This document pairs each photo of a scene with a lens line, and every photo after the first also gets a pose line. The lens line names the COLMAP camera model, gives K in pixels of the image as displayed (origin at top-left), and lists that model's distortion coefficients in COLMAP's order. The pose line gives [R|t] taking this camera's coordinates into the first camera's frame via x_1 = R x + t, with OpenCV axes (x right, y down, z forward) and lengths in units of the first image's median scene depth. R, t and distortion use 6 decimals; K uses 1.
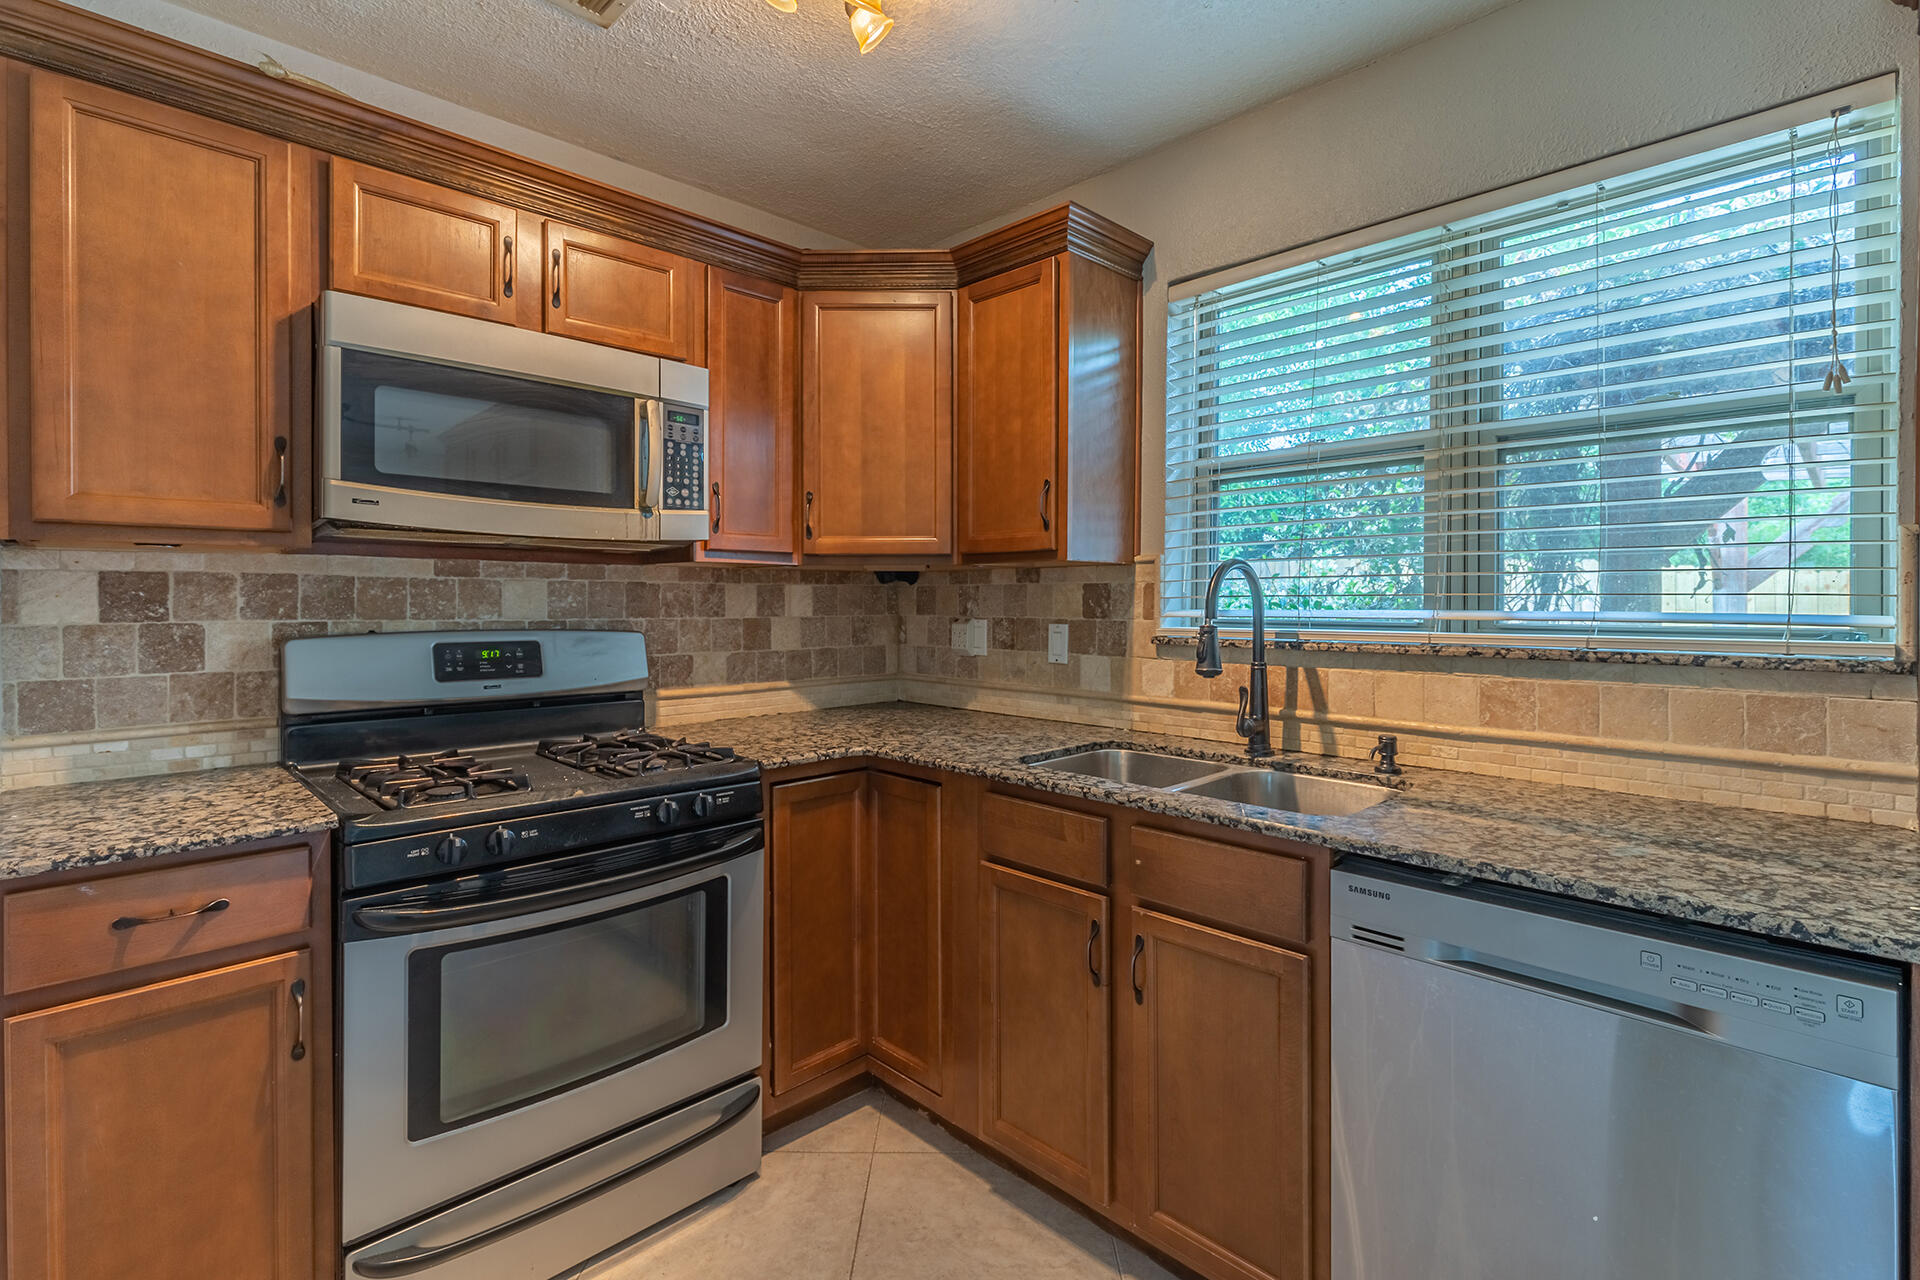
lens RADIAL K [[879.2, 0, 990.0], [0, 879.2, 599.9], [0, 0, 1]] dist [-0.000744, 0.000061]
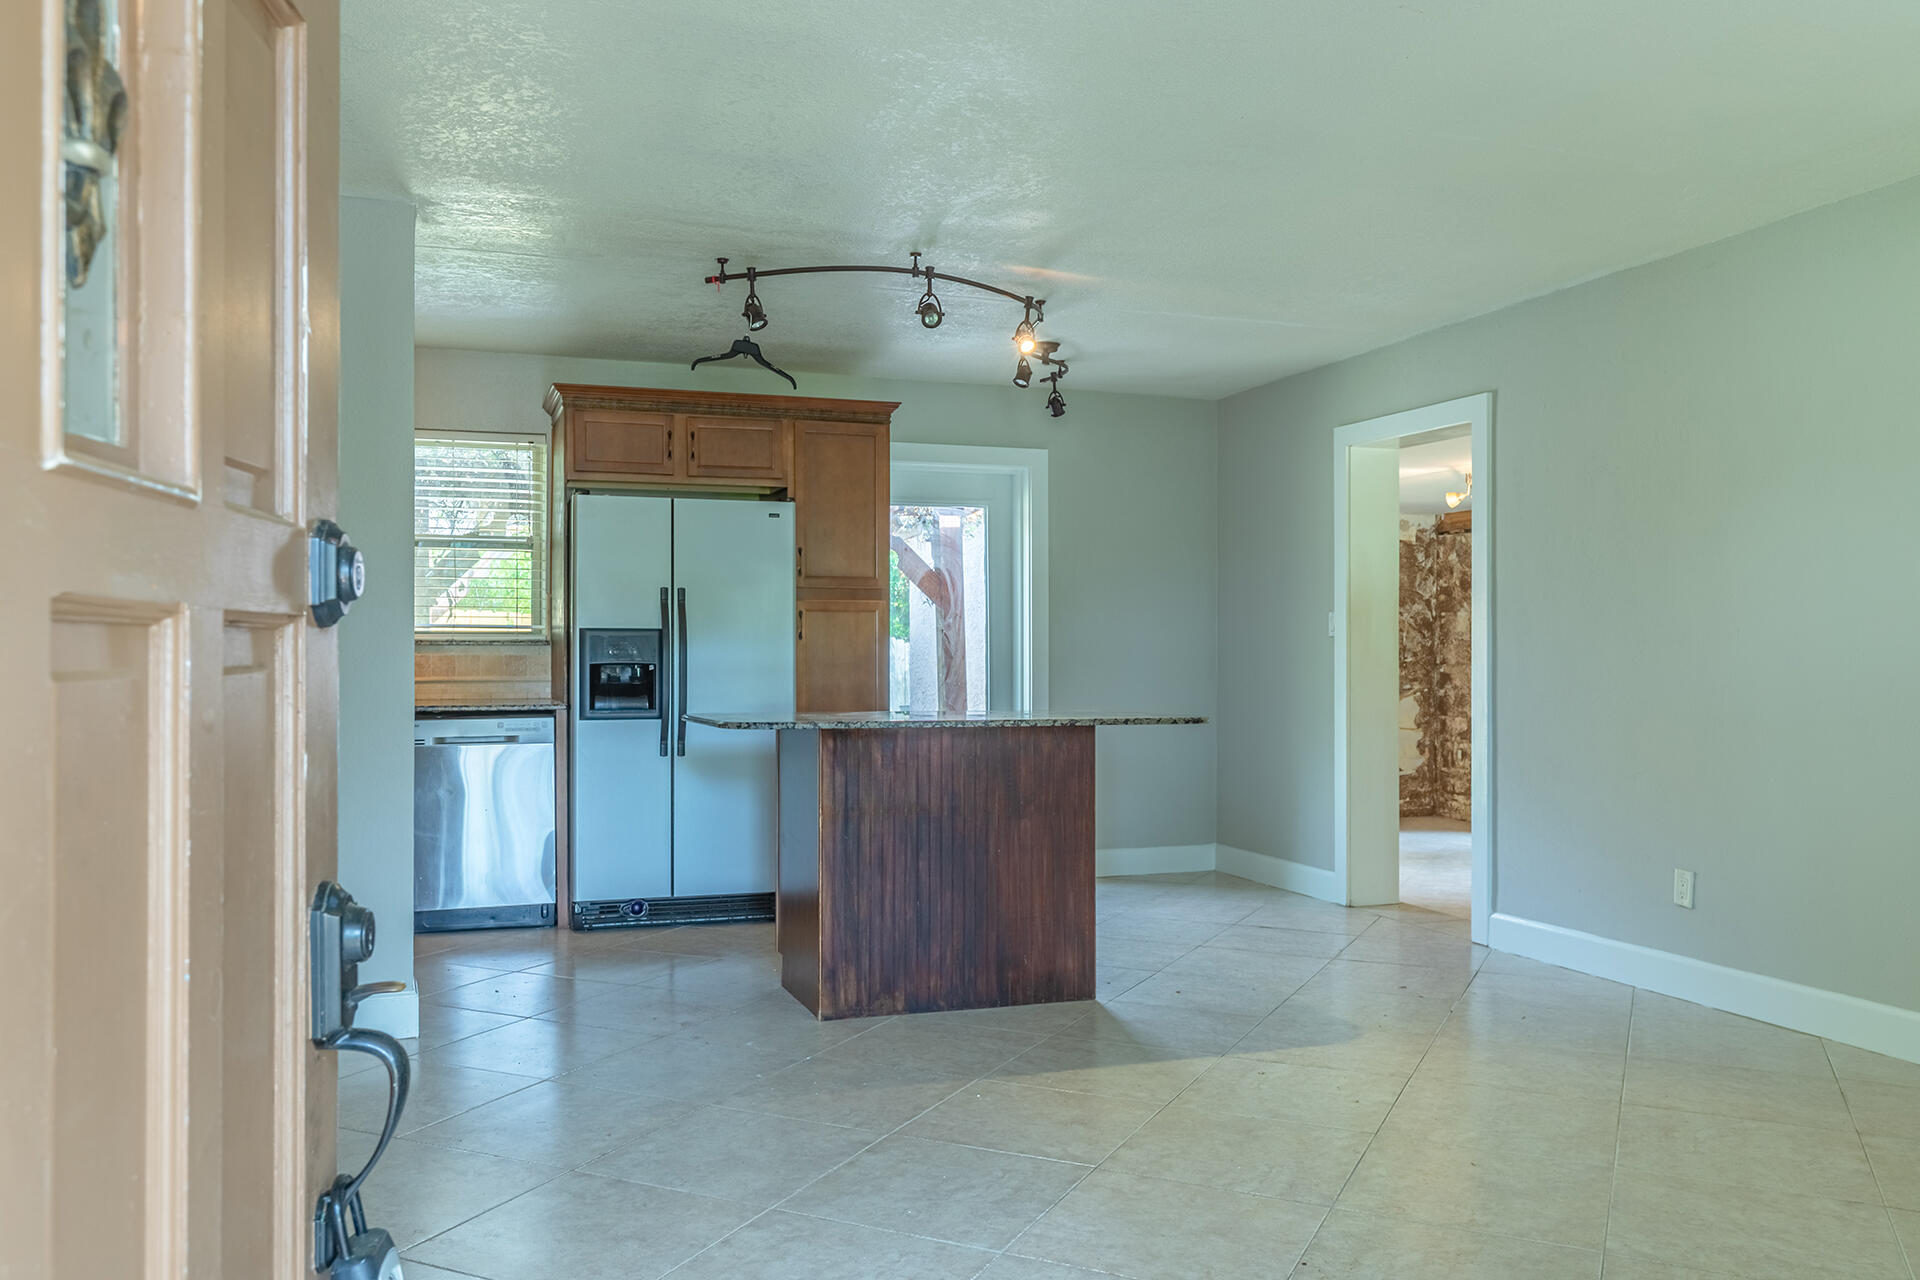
lens RADIAL K [[1537.7, 0, 954.8], [0, 1537.7, 645.2], [0, 0, 1]] dist [0.007283, 0.001758]
pose [[0.444402, 0.005024, 0.895814, -1.867502], [-0.000749, 0.999986, -0.005237, 0.070040], [-0.895827, 0.001657, 0.444399, -1.580979]]
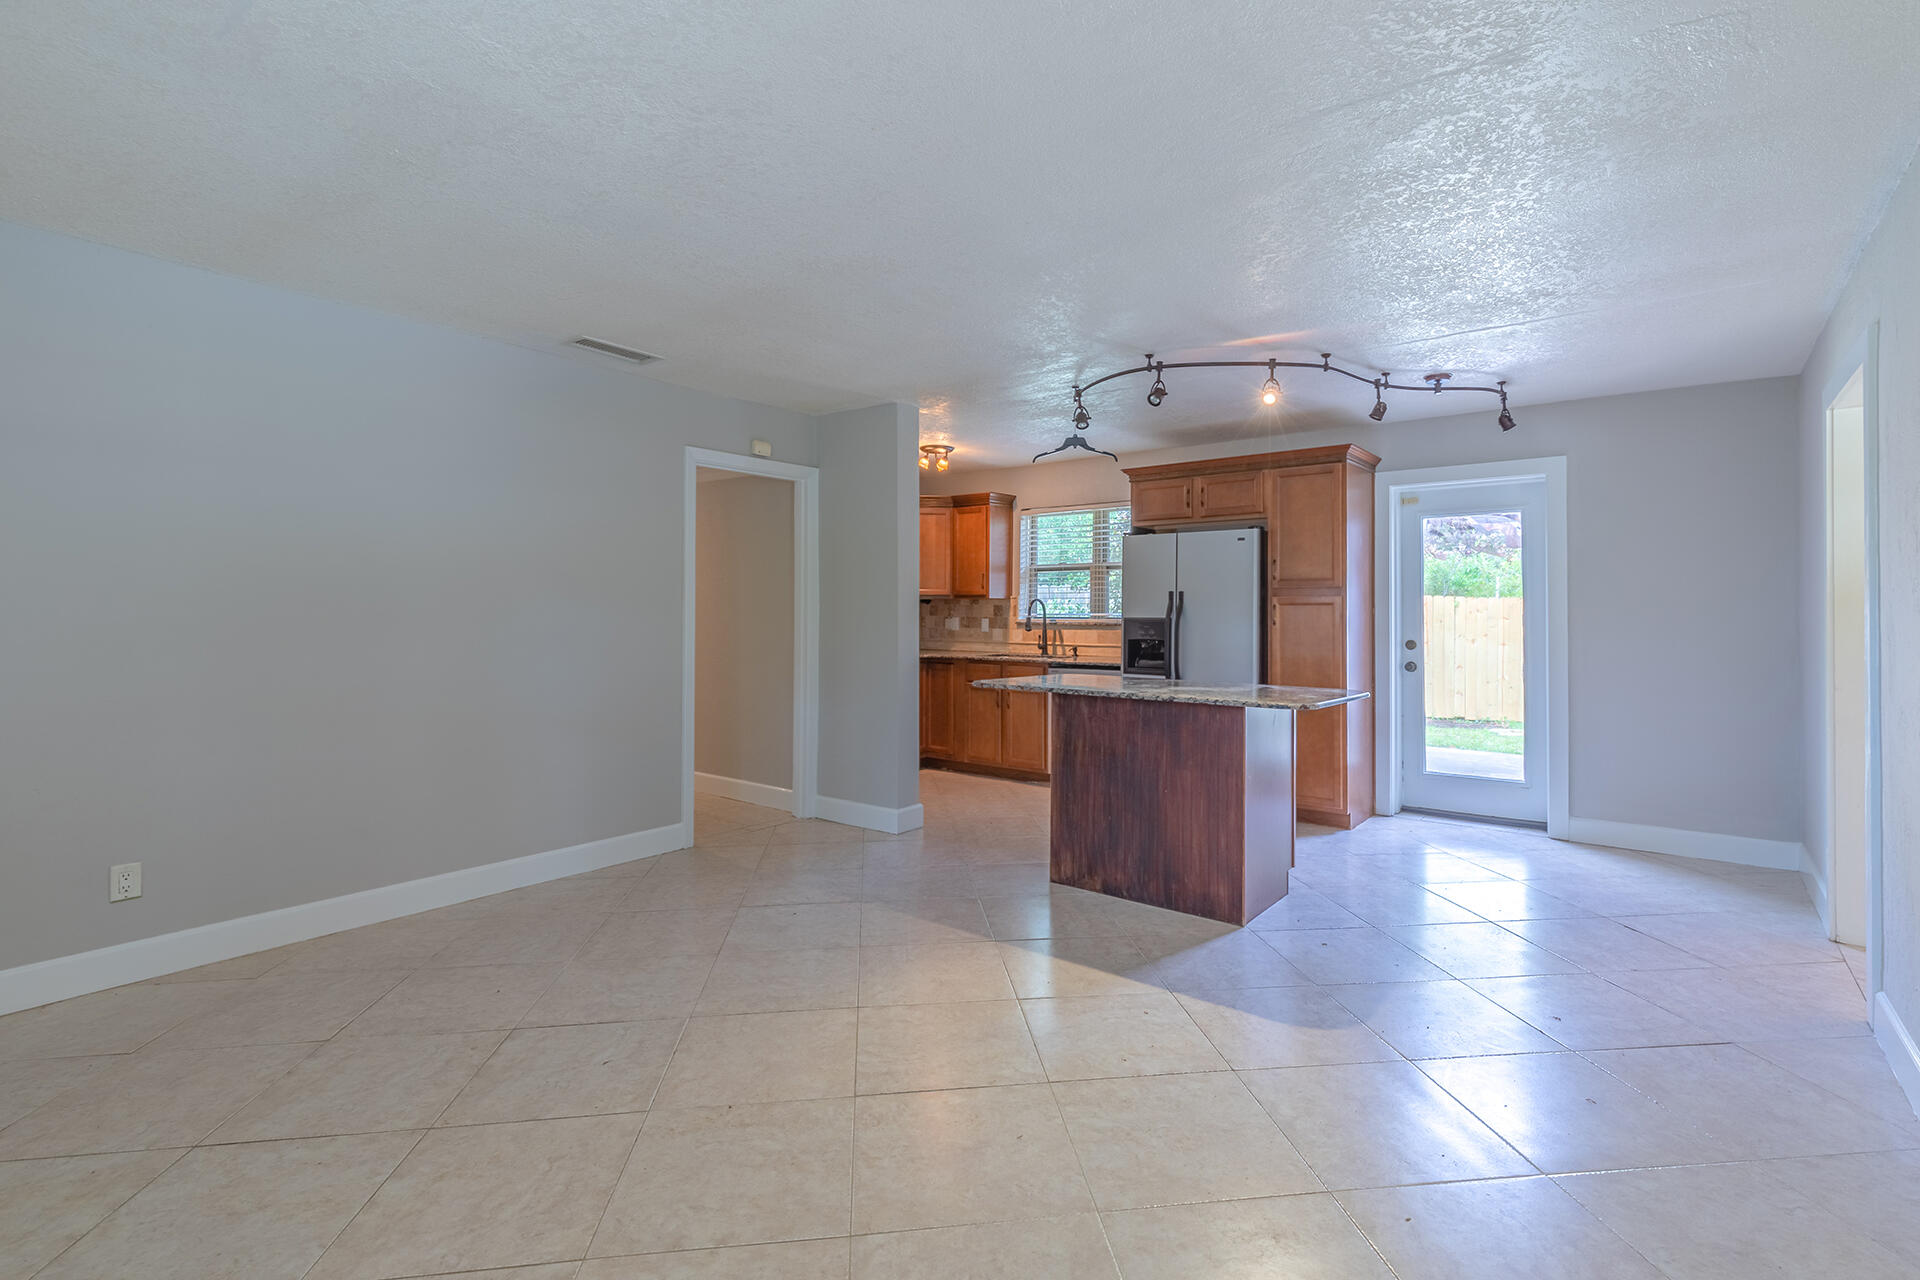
lens RADIAL K [[892.6, 0, 973.3], [0, 892.6, 613.4], [0, 0, 1]] dist [0.002796, 0.000282]
pose [[0.995124, 0.002845, 0.098587, -0.307428], [-0.002977, 0.999995, 0.001194, 0.007831], [-0.098583, -0.001482, 0.995128, -2.366358]]
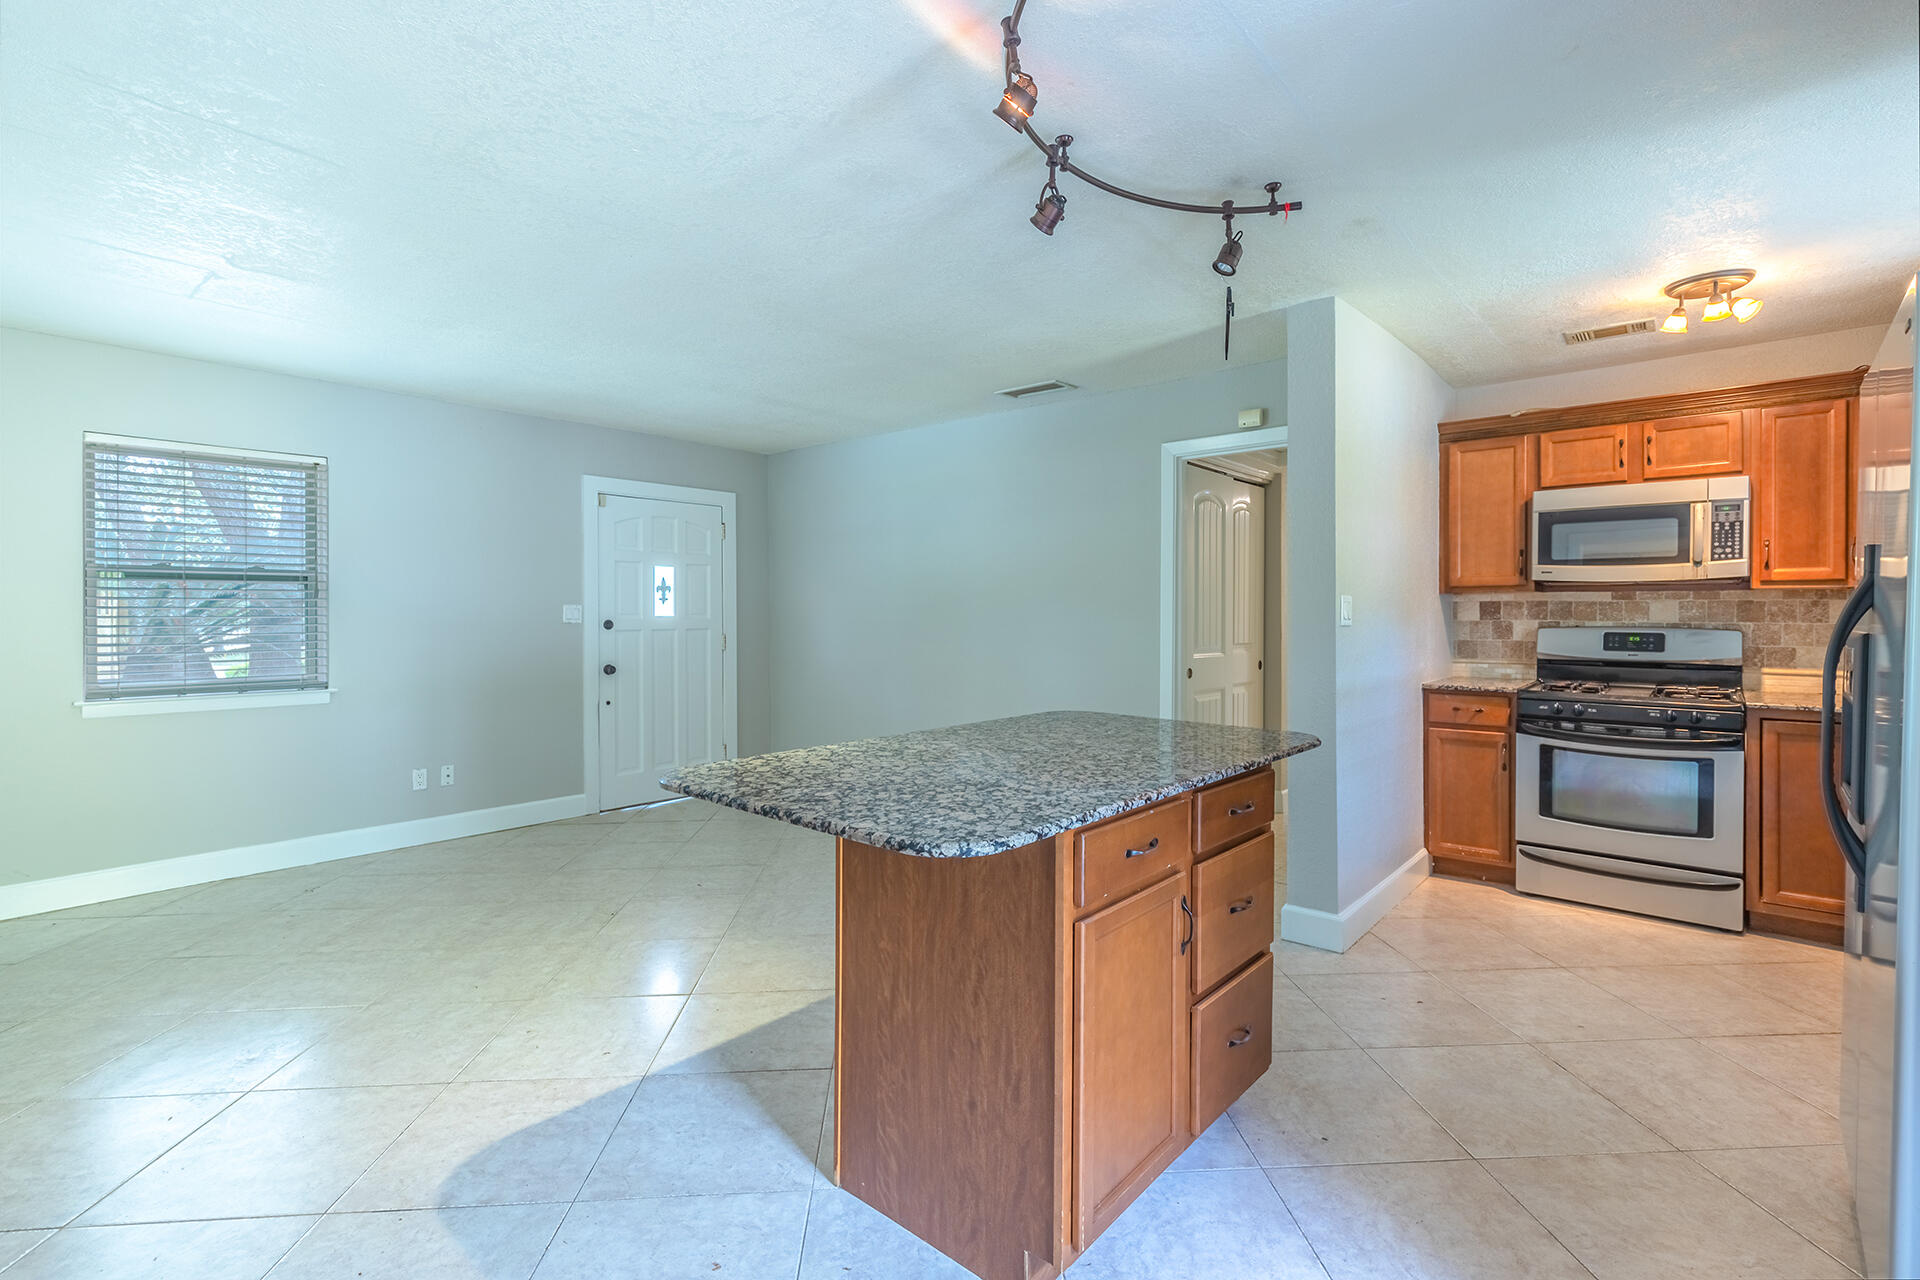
lens RADIAL K [[861.6, 0, 963.8], [0, 861.6, 627.5], [0, 0, 1]] dist [0.000989, 0.000001]
pose [[0.056160, 0.017213, -0.998273, 1.296406], [0.001464, 0.999849, 0.017322, 0.000199], [0.998421, -0.002434, 0.056126, -0.624967]]
